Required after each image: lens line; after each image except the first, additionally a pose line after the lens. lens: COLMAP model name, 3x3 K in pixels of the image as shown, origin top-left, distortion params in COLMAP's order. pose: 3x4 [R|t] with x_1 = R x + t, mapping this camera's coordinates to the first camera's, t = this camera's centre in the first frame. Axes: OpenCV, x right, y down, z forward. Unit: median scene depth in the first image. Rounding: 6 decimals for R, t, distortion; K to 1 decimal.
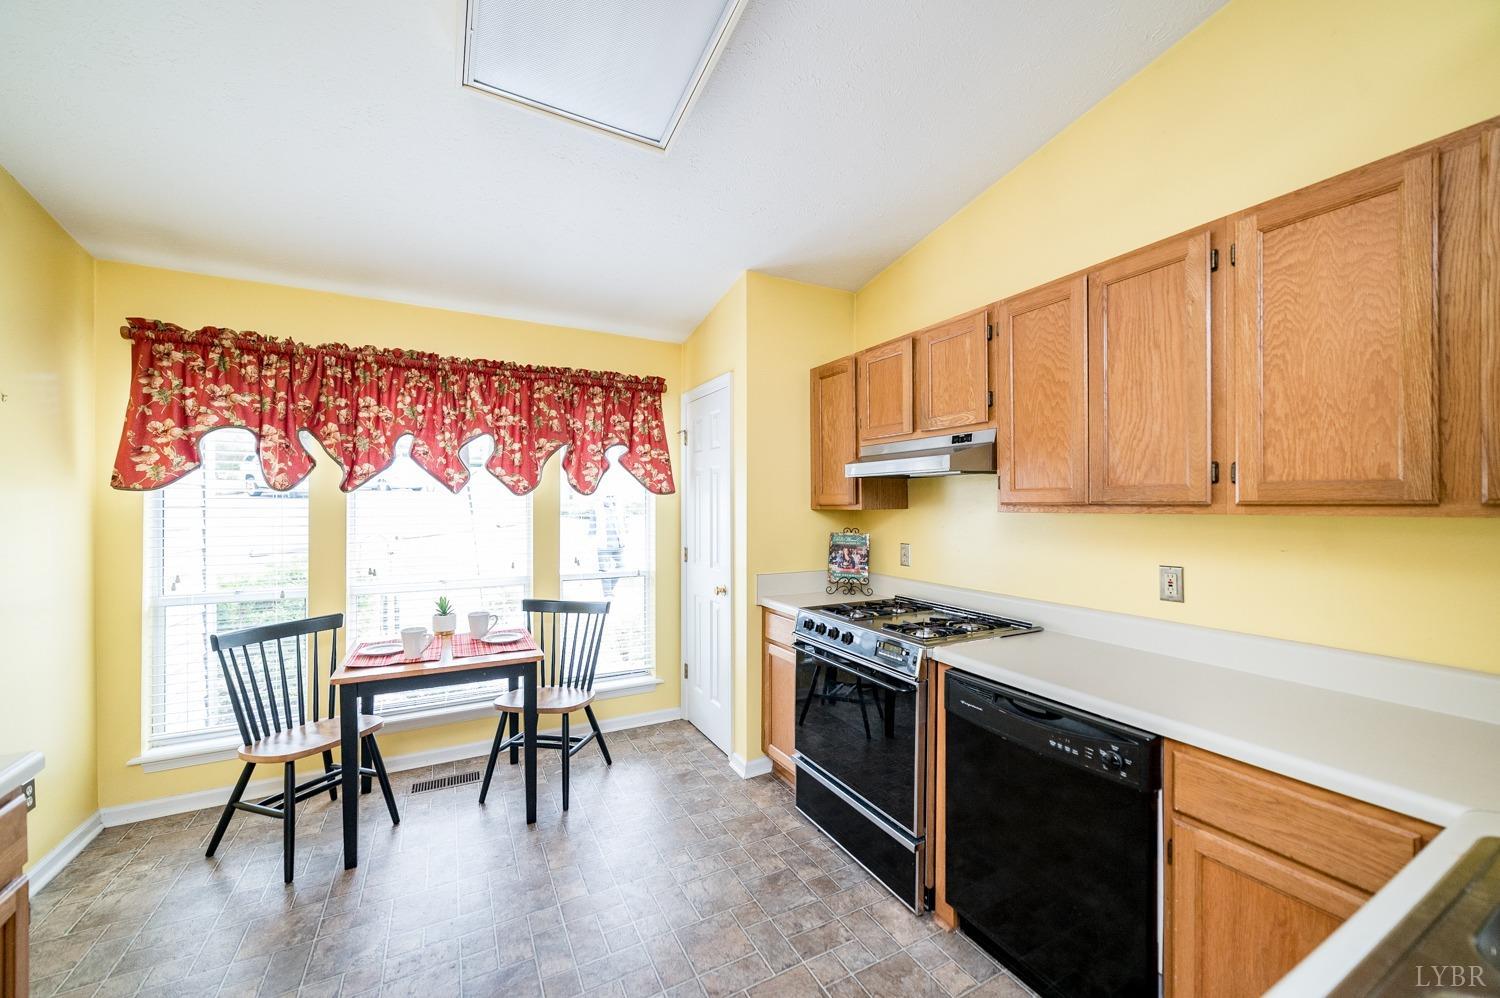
lens RADIAL K [[568.0, 0, 745.9], [0, 568.0, 505.6], [0, 0, 1]] dist [0.002303, 0.000533]
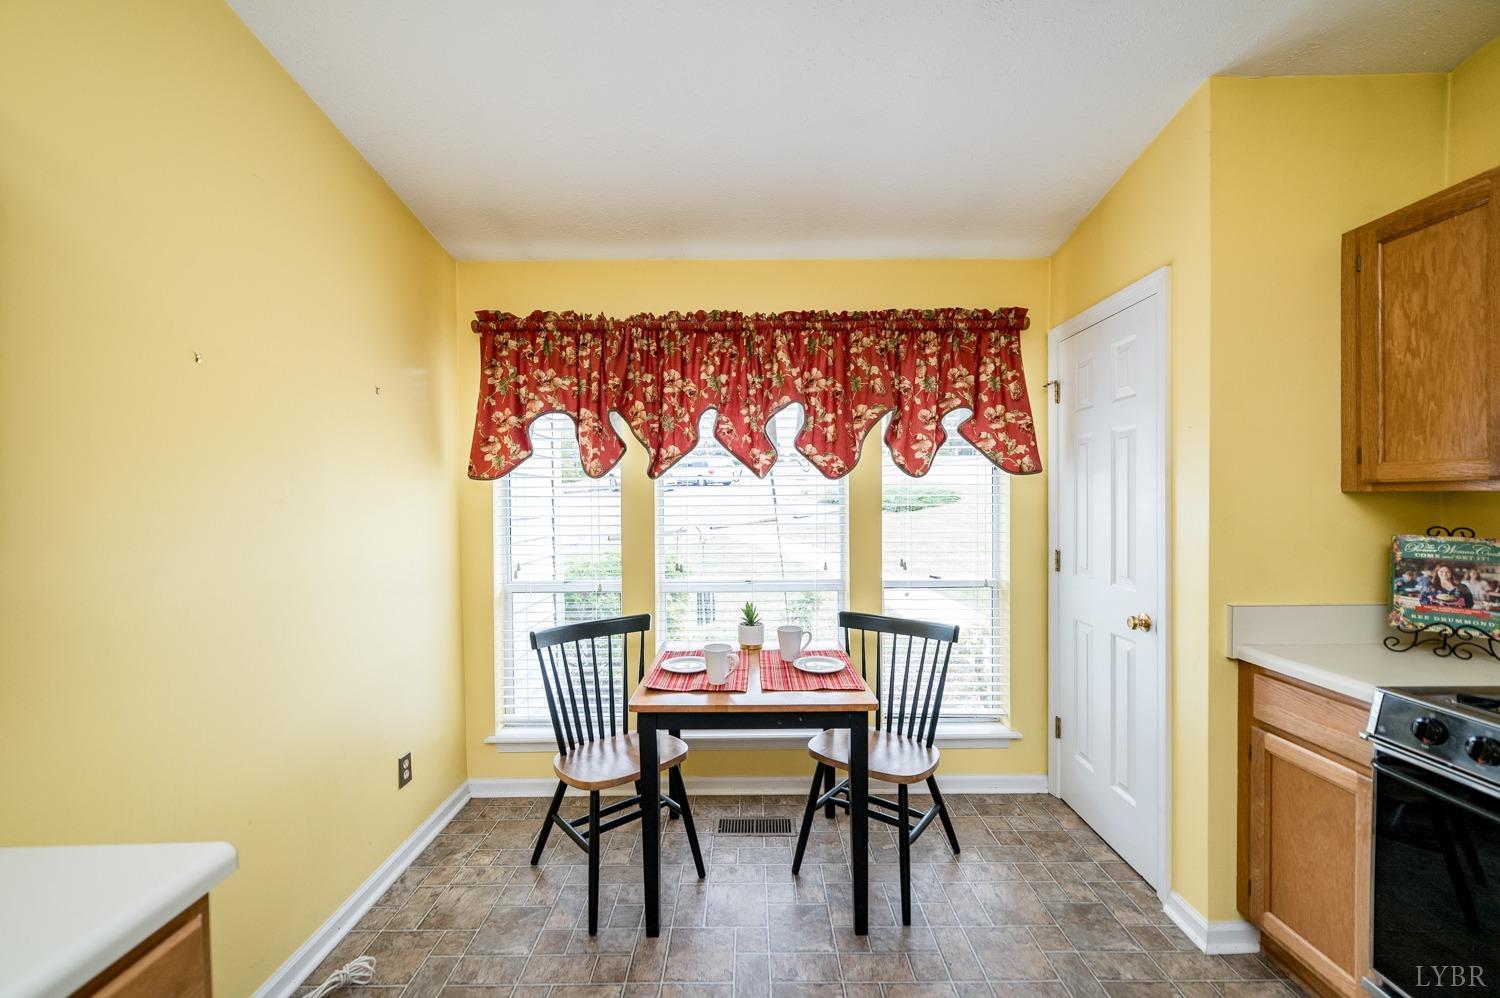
lens RADIAL K [[568.0, 0, 751.4], [0, 568.0, 502.6], [0, 0, 1]] dist [0.002303, 0.000533]
pose [[0.884588, -0.003942, -0.466356, -0.147420], [0.007827, 0.999949, 0.006393, 0.009881], [0.466307, -0.009305, 0.884574, 0.277740]]
